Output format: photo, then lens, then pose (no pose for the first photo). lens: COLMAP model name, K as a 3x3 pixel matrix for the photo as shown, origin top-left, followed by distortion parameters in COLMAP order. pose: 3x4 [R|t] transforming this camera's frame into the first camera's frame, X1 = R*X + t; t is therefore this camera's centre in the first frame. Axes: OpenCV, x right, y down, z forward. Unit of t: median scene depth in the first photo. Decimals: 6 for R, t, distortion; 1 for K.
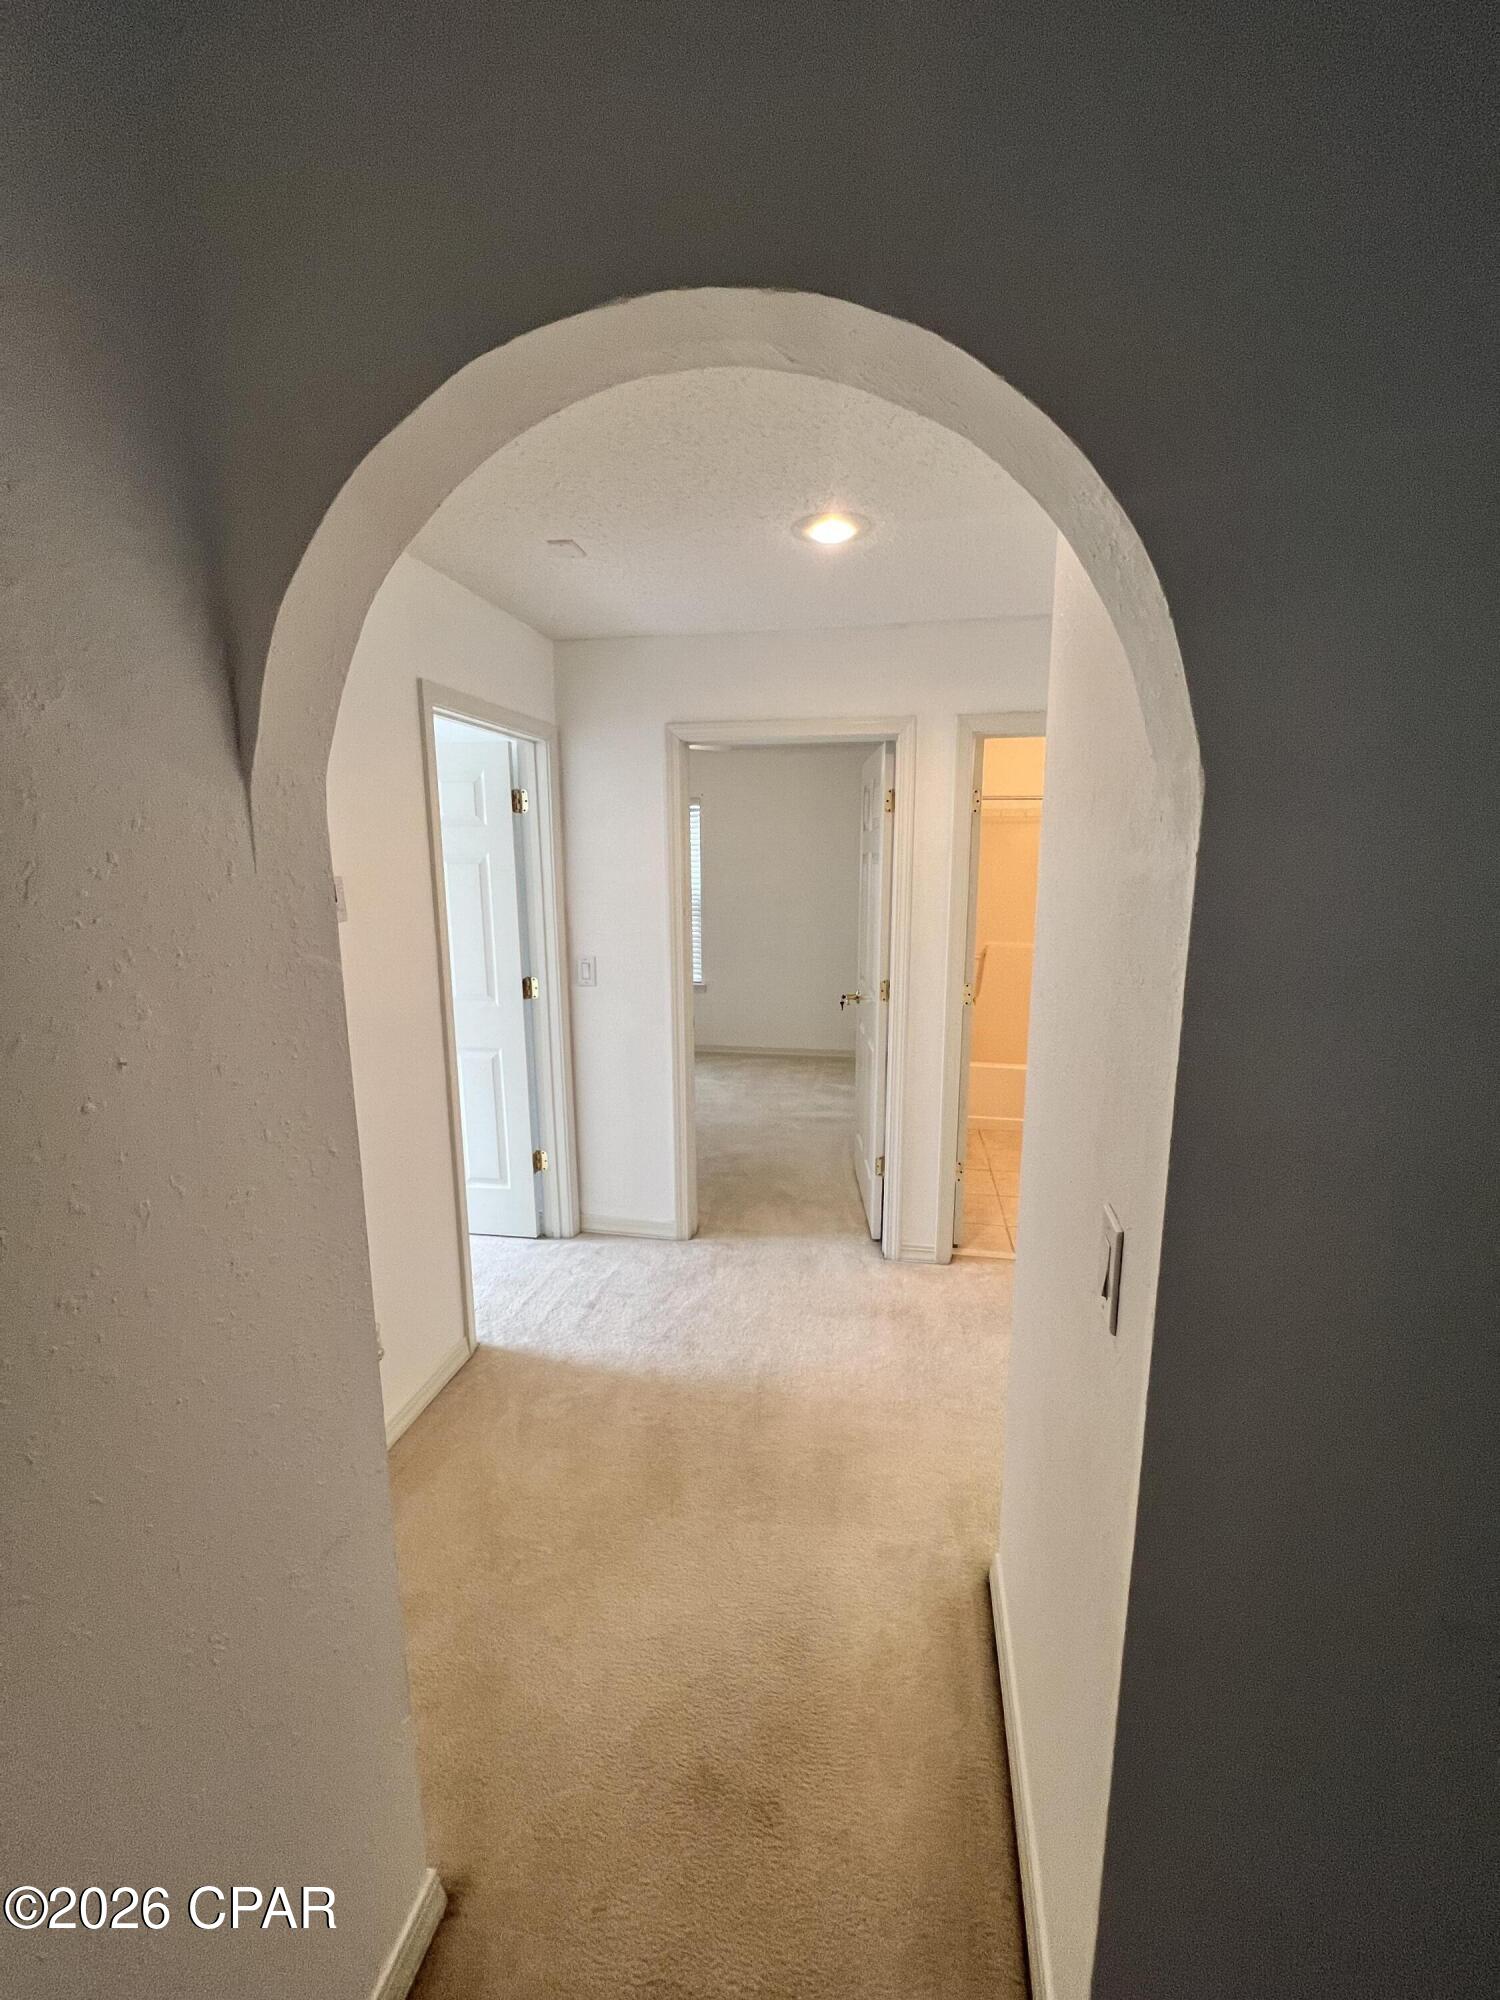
lens RADIAL K [[800.7, 0, 752.5], [0, 800.7, 999.8], [0, 0, 1]] dist [-0.001688, 0.000129]
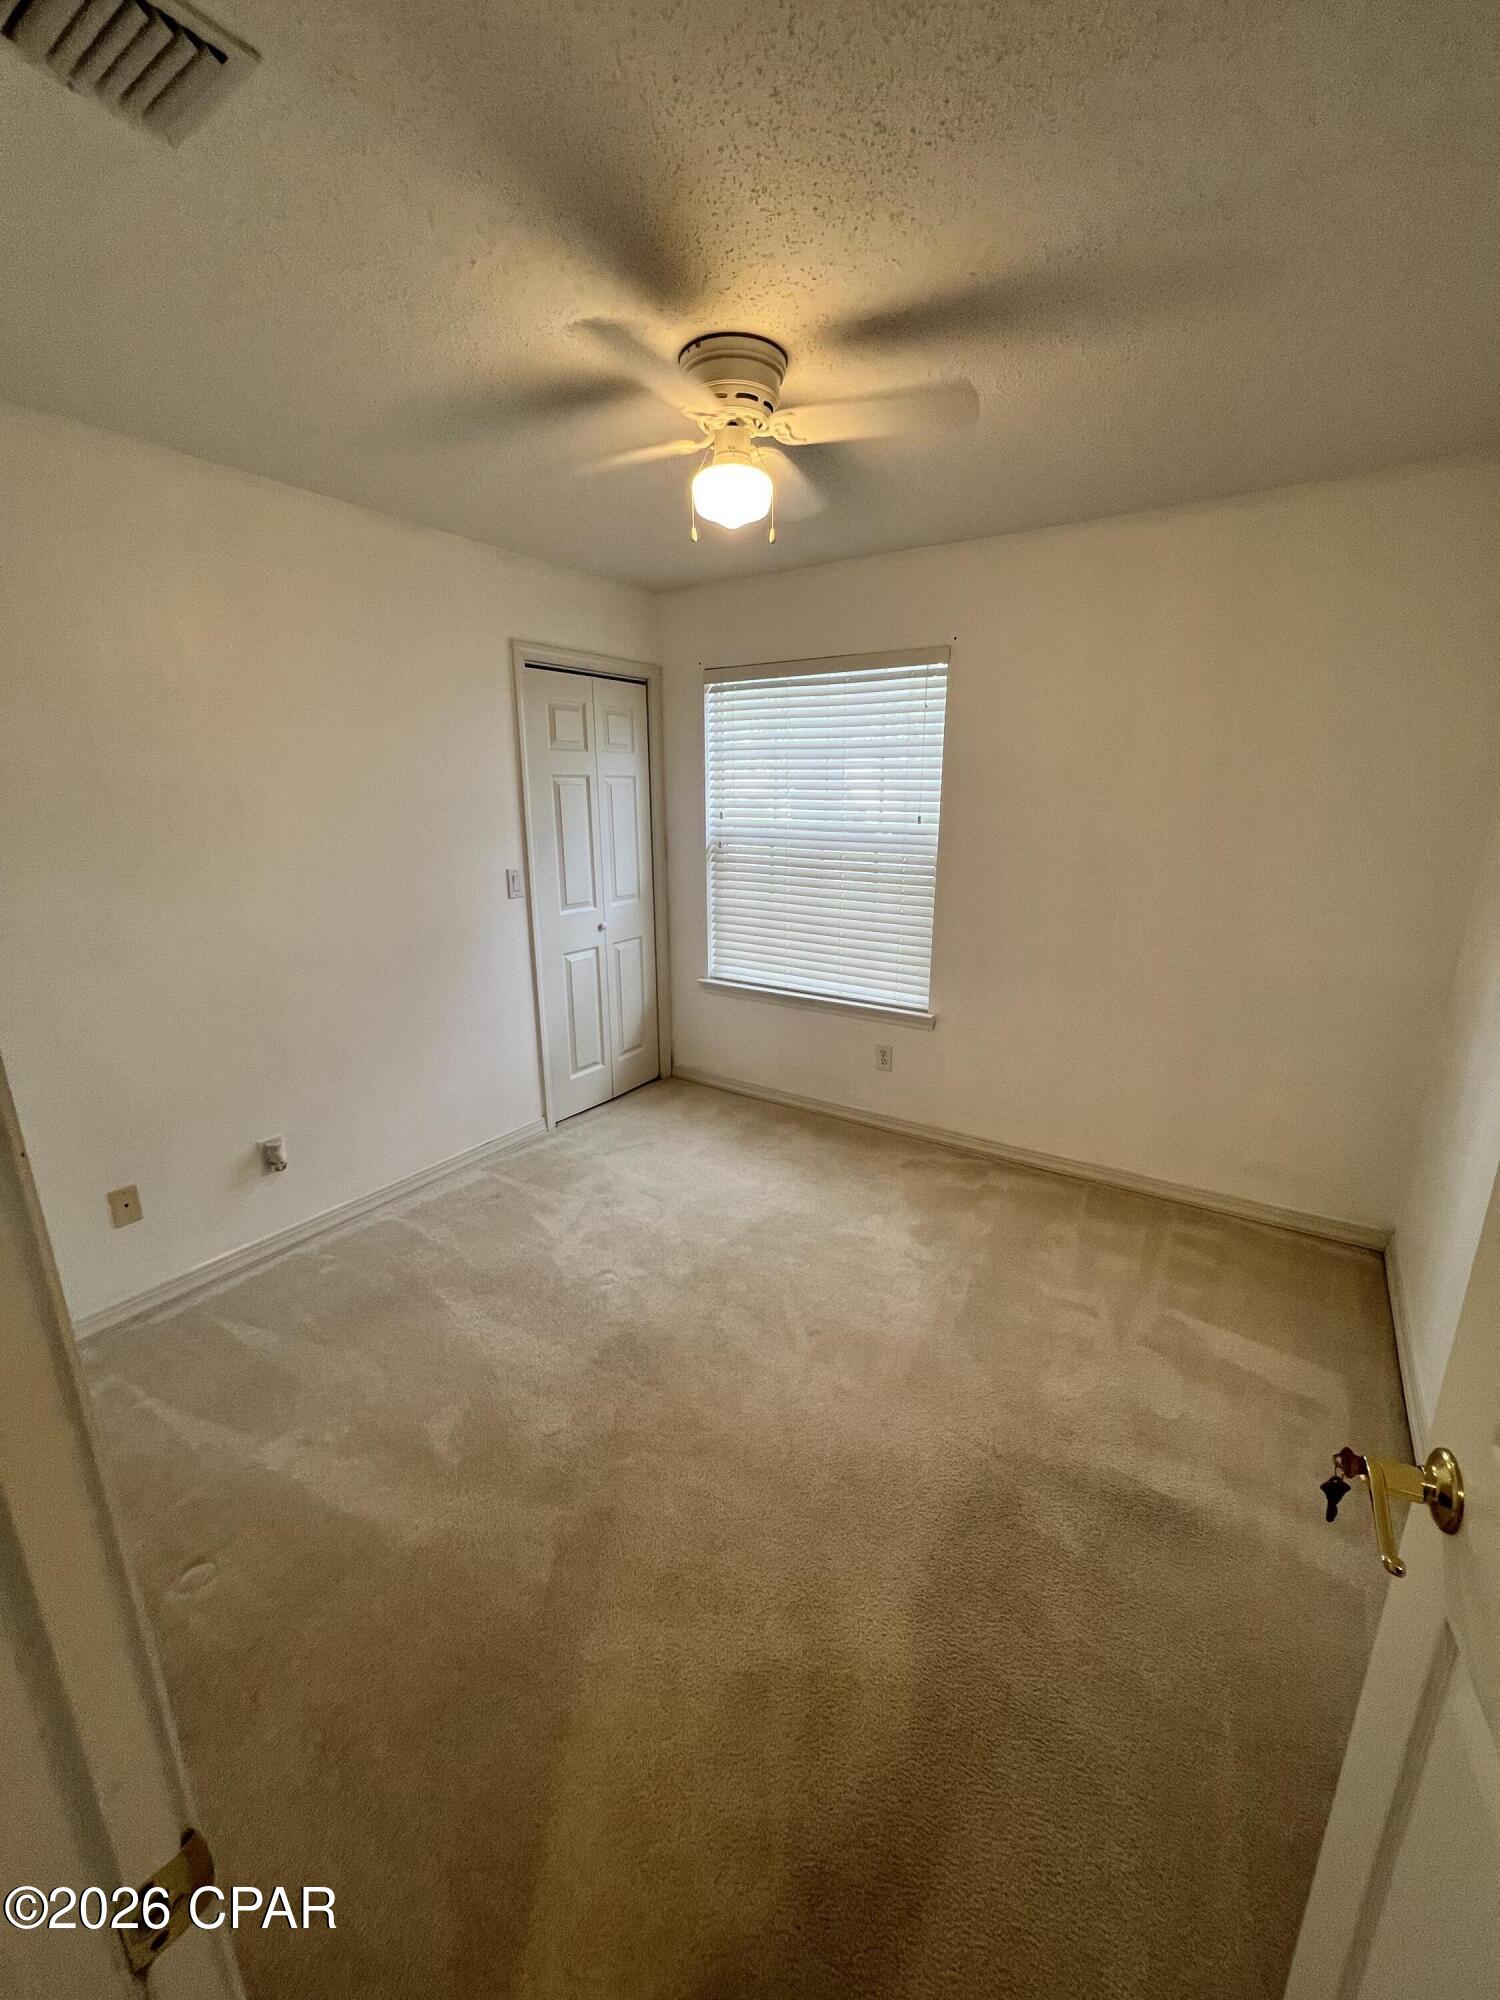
lens RADIAL K [[800.7, 0, 751.0], [0, 800.7, 994.7], [0, 0, 1]] dist [-0.001688, 0.000129]
pose [[0.923495, 0.101137, -0.370039, 0.026359], [-0.070656, 0.992961, 0.095056, -0.084963], [0.377048, -0.061638, 0.924140, 0.527285]]
